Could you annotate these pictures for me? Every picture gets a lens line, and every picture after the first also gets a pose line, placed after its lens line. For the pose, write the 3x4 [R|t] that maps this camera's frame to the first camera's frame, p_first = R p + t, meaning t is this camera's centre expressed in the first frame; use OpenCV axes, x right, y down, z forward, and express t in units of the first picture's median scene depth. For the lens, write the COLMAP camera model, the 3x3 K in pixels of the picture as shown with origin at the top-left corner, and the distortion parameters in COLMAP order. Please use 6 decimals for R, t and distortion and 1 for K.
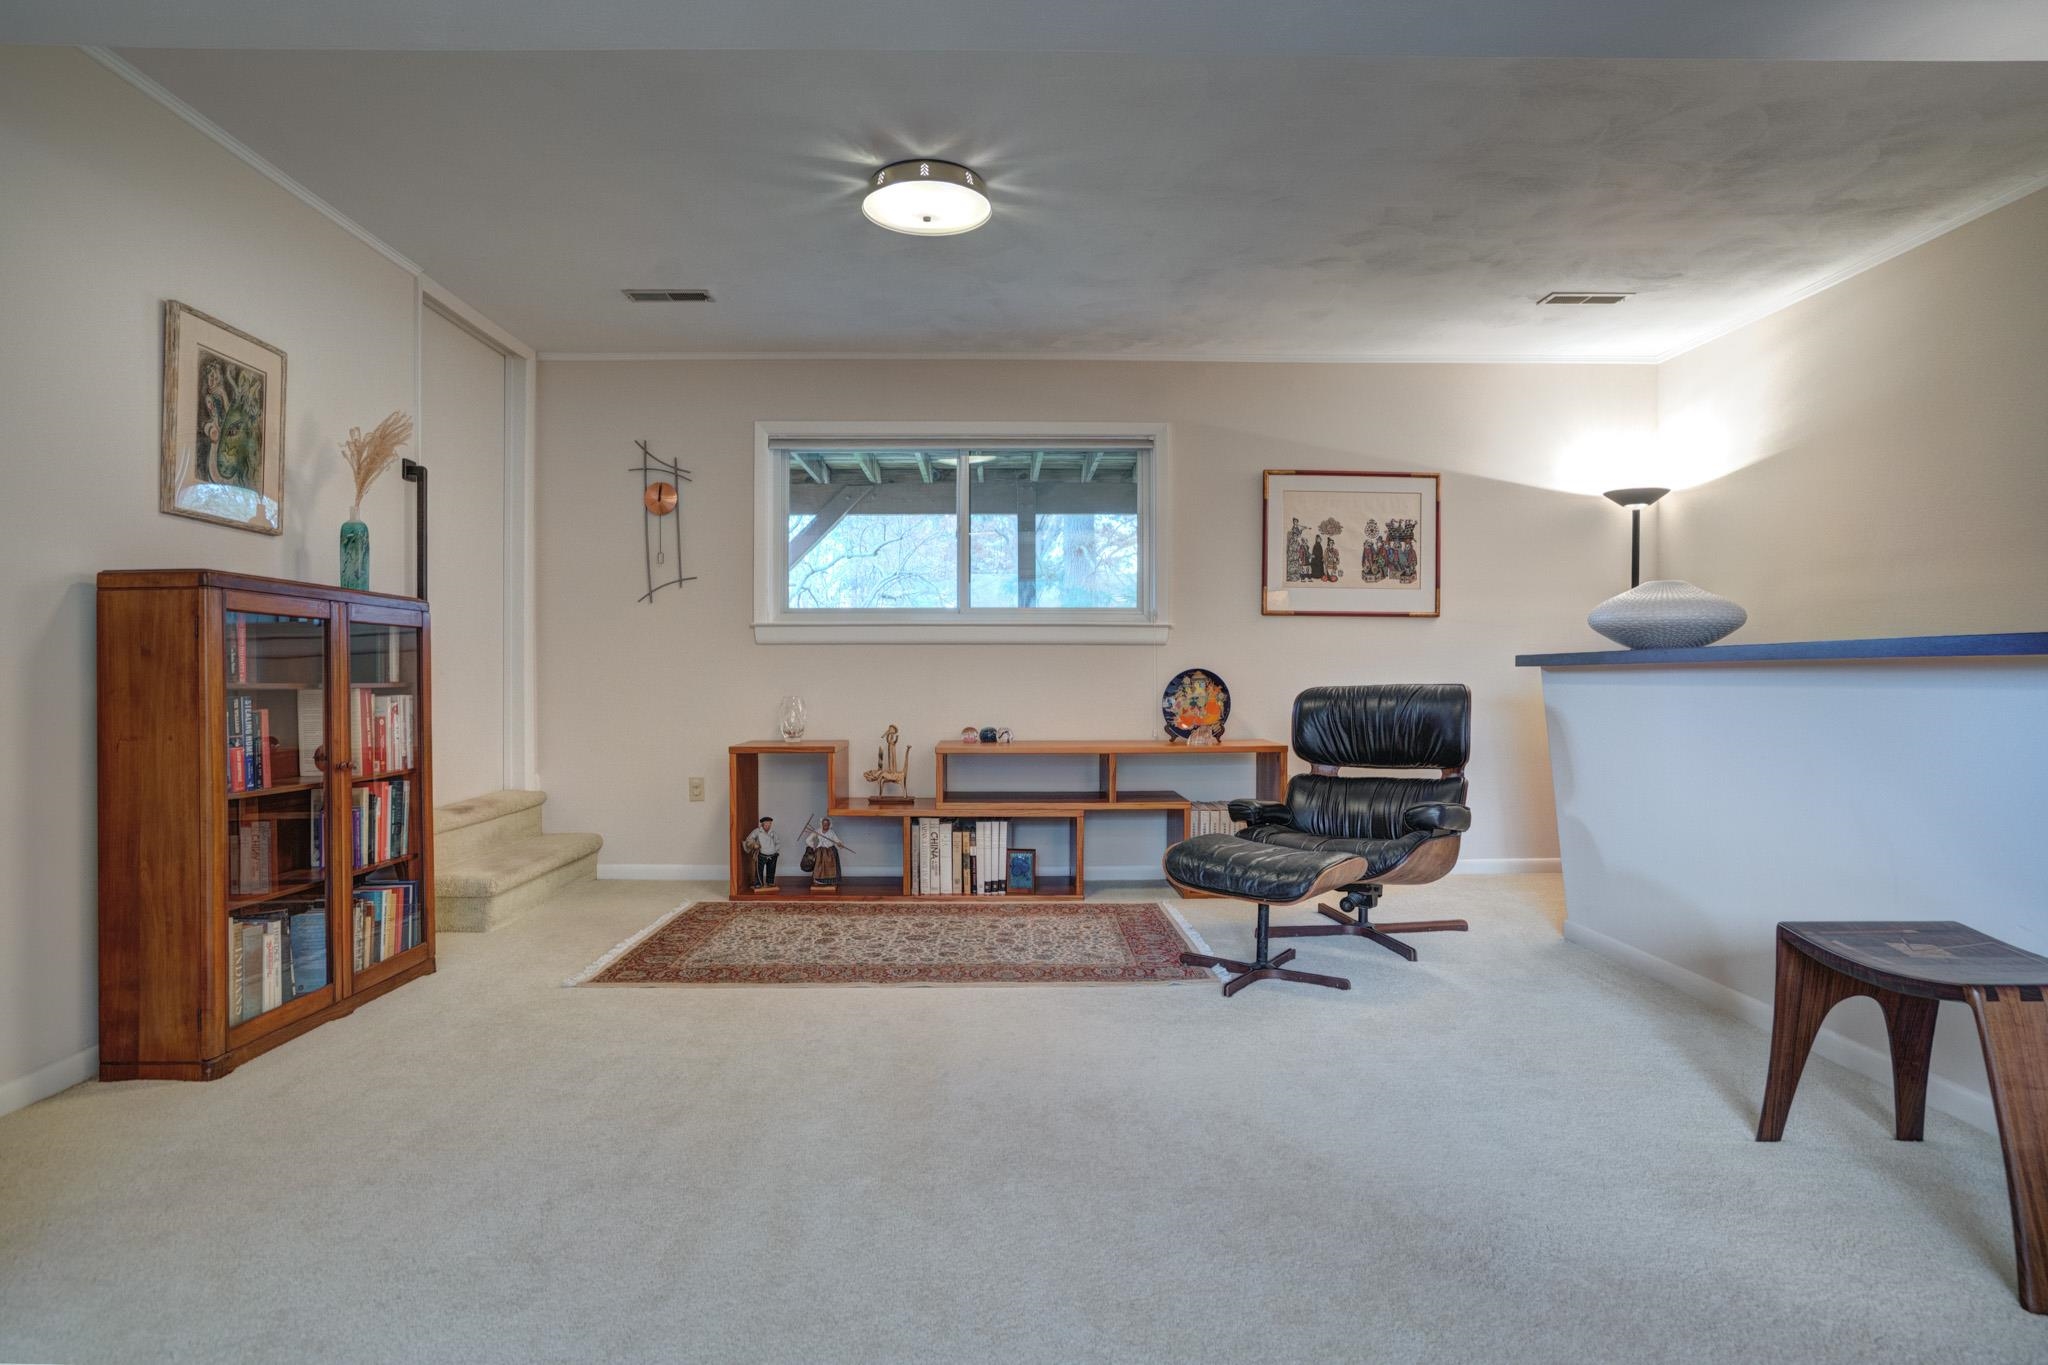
lens RADIAL K [[1095.8, 0, 988.8], [0, 1095.8, 681.2], [0, 0, 1]] dist [-0.040068, 0.025022]
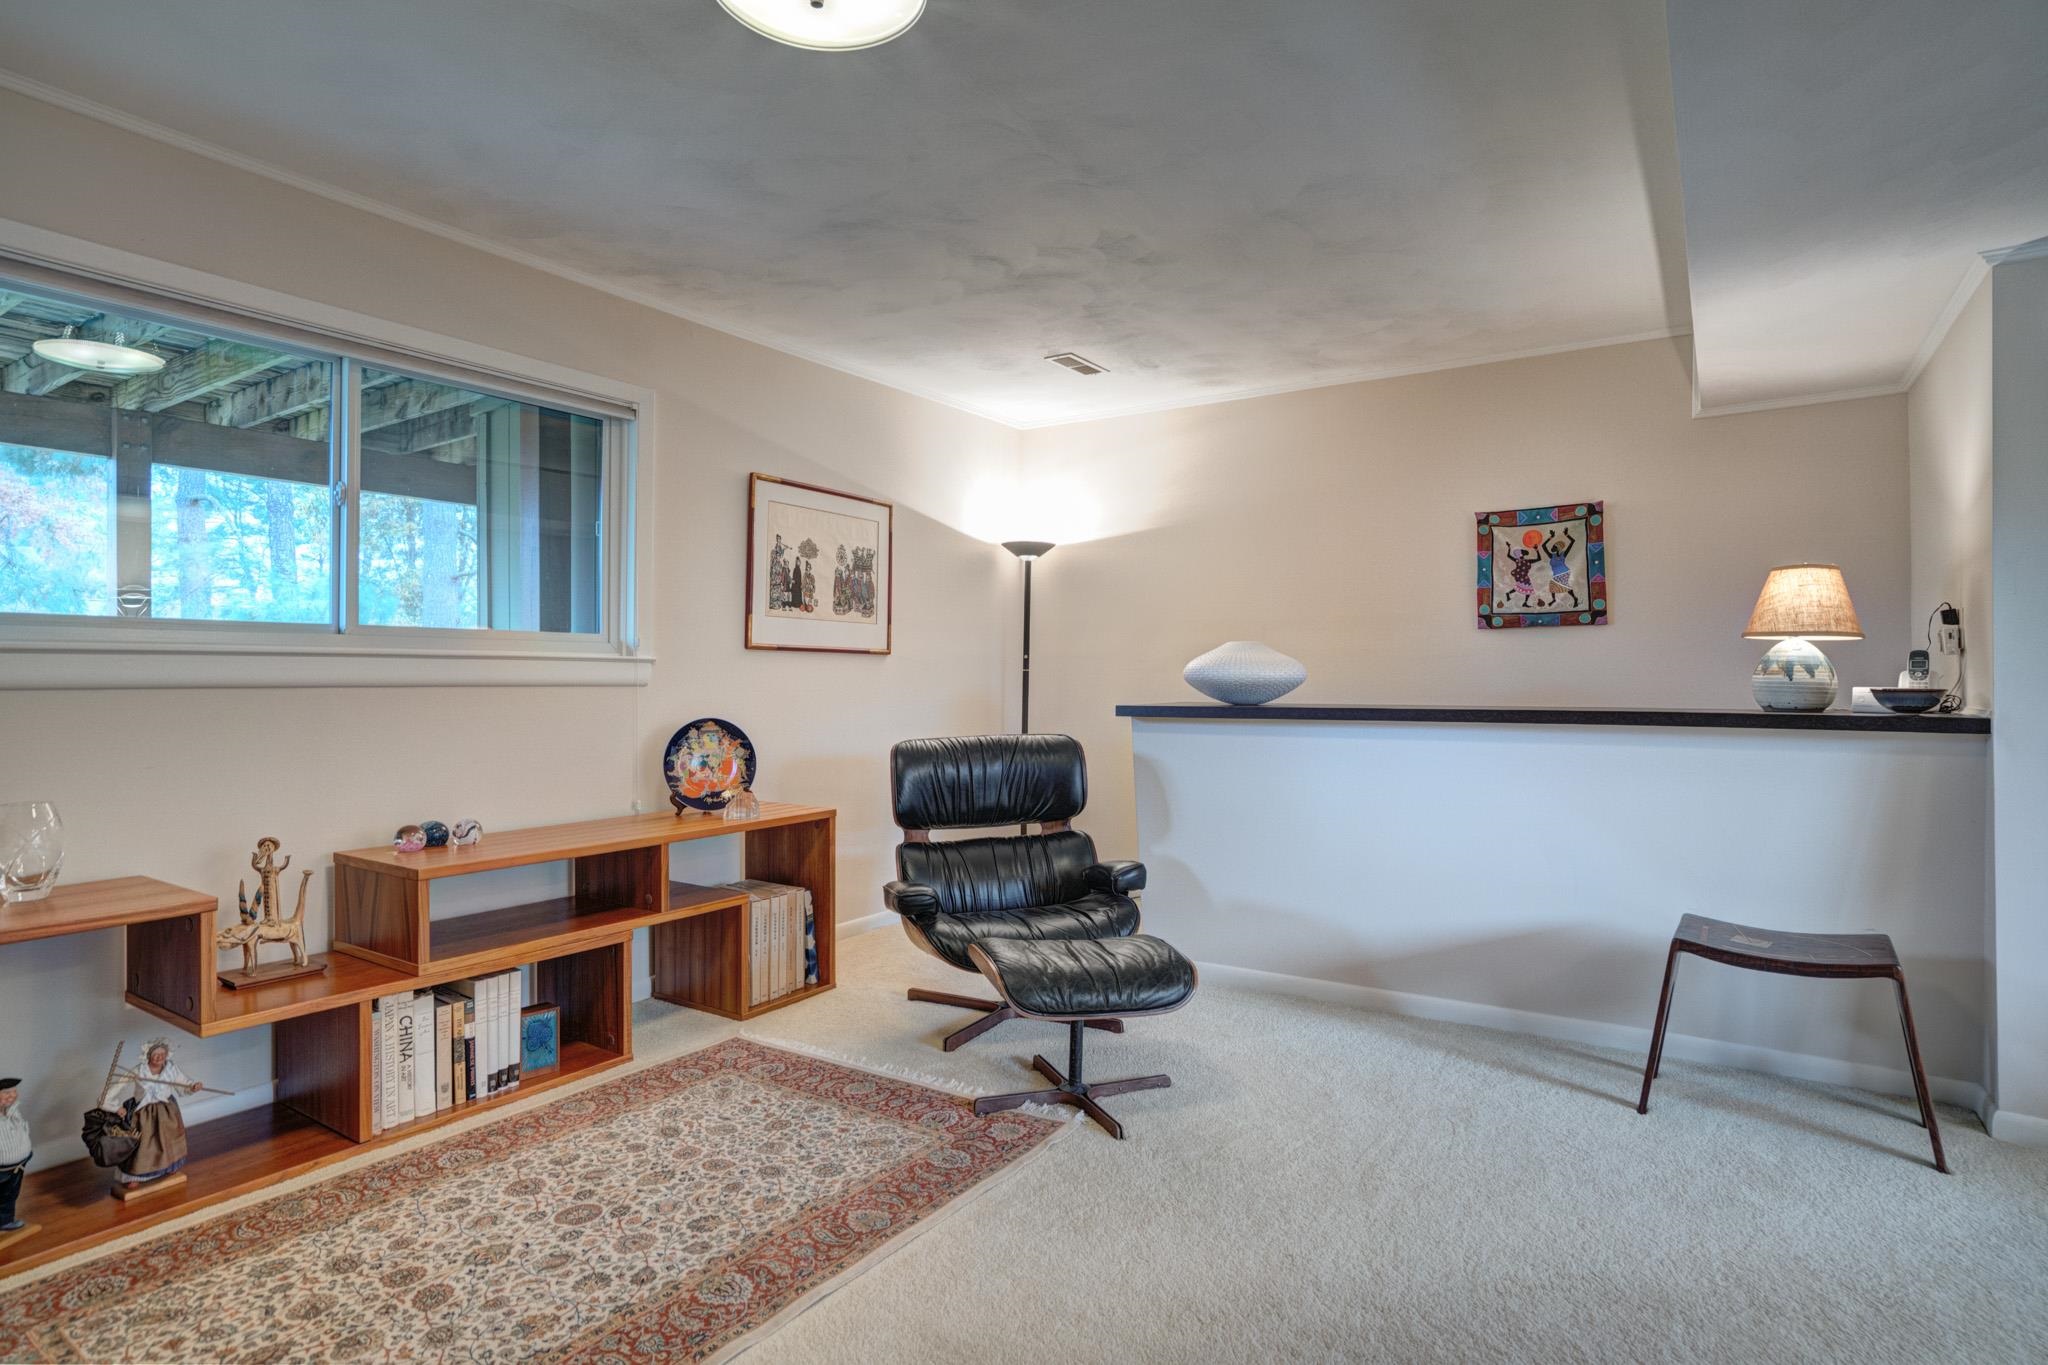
lens RADIAL K [[1095.8, 0, 998.6], [0, 1095.8, 671.9], [0, 0, 1]] dist [-0.040068, 0.025022]
pose [[0.565859, 0.002677, 0.824498, -0.330542], [0.005172, 0.999964, -0.006797, -0.037751], [-0.824486, 0.008110, 0.565824, 0.393555]]
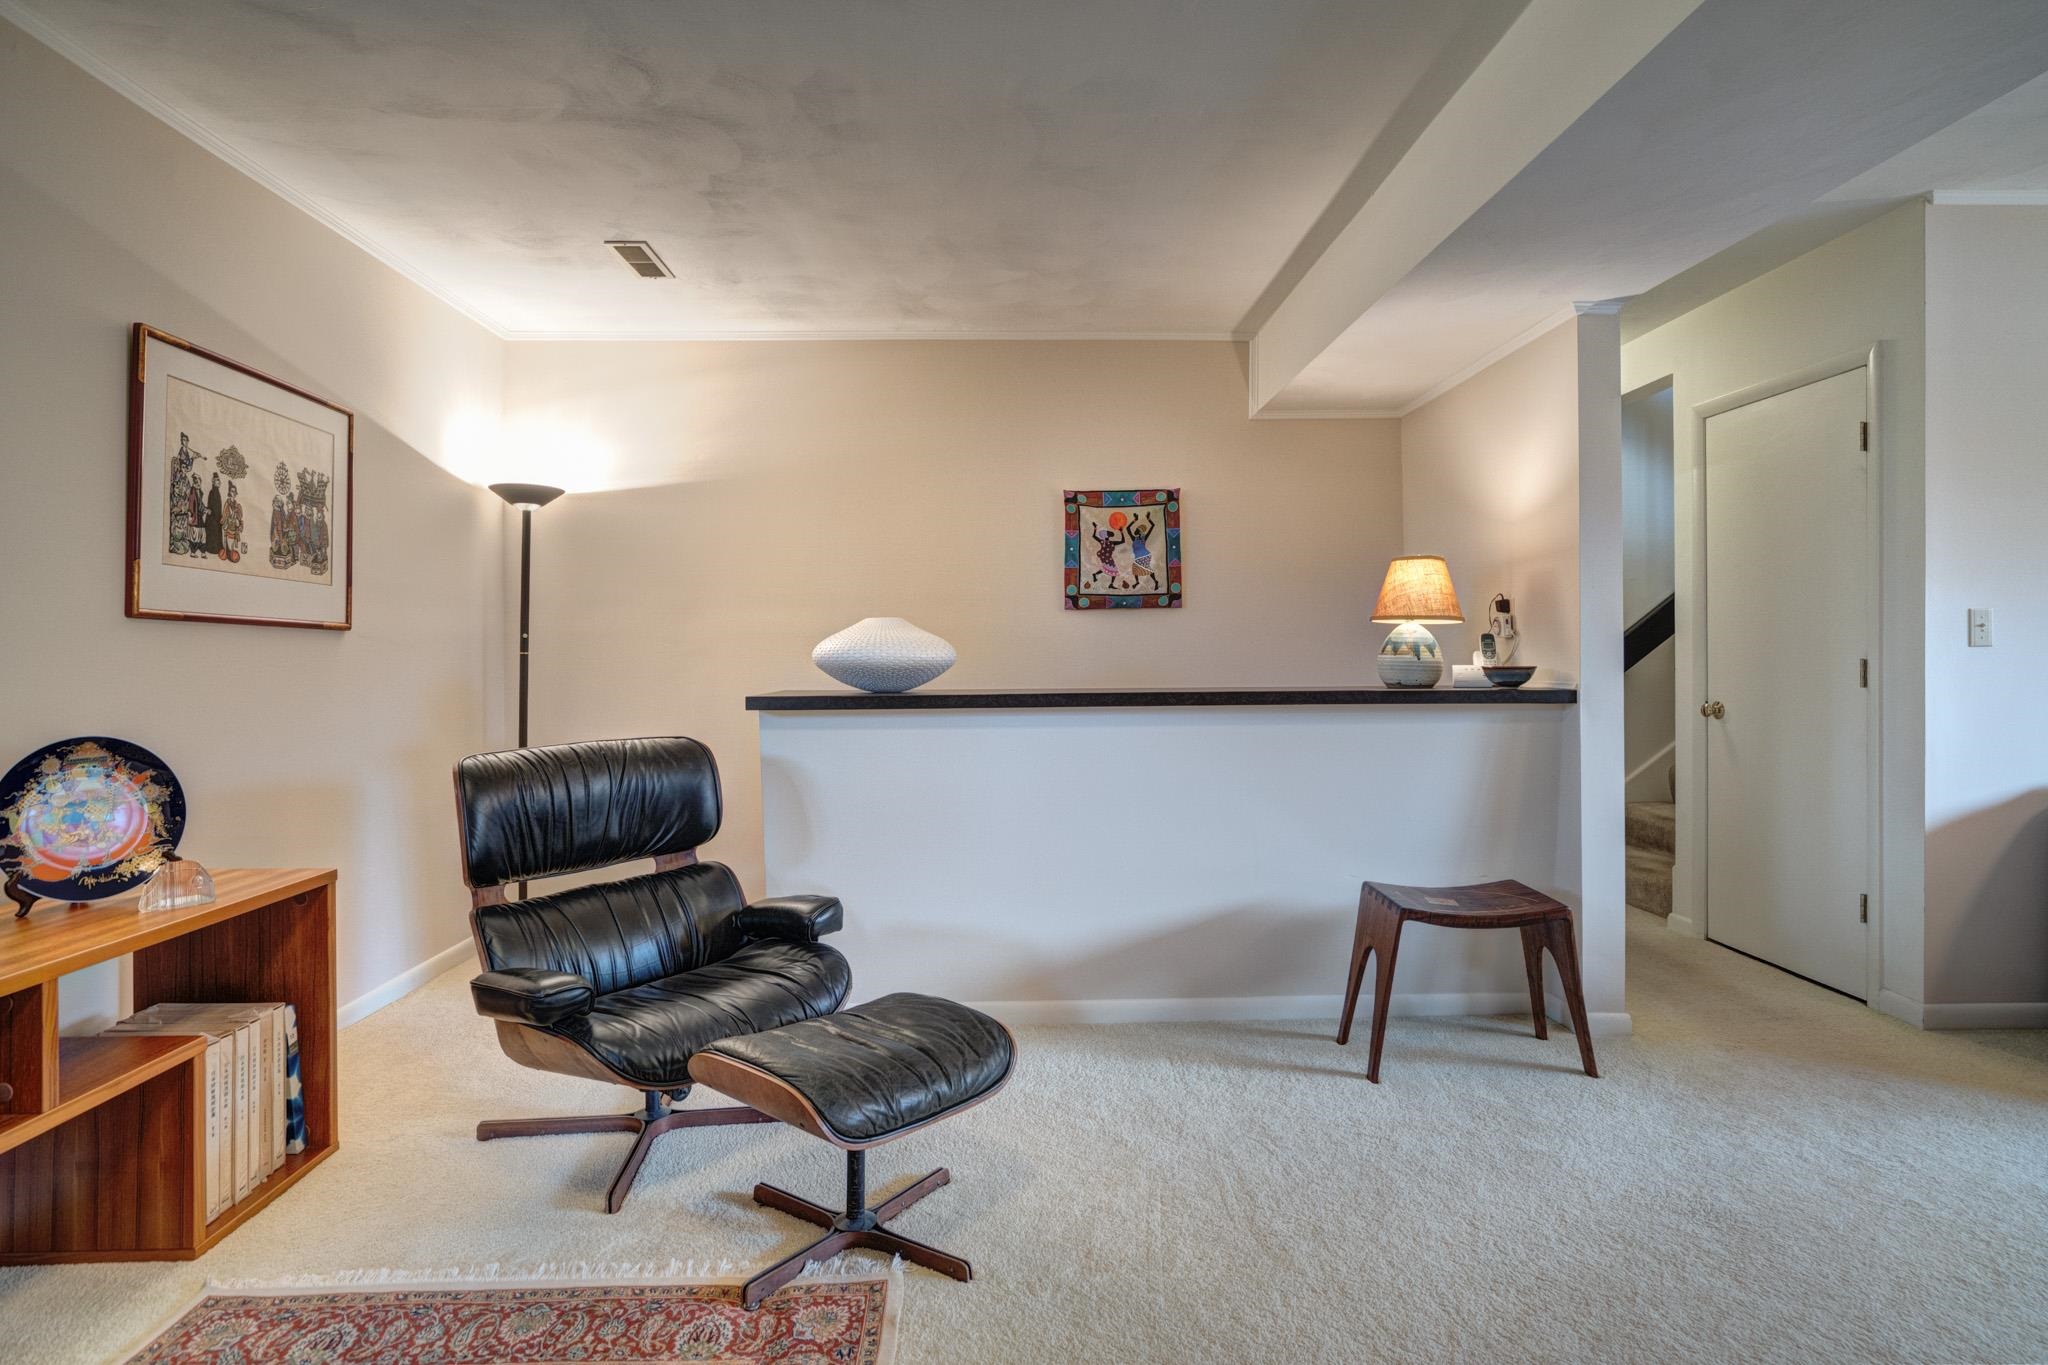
lens RADIAL K [[1095.8, 0, 1017.7], [0, 1095.8, 660.8], [0, 0, 1]] dist [-0.040068, 0.025022]
pose [[-0.025166, -0.001810, 0.999682, -0.251851], [0.011937, 0.999927, 0.002111, -0.038363], [-0.999612, 0.011986, -0.025143, 0.636143]]
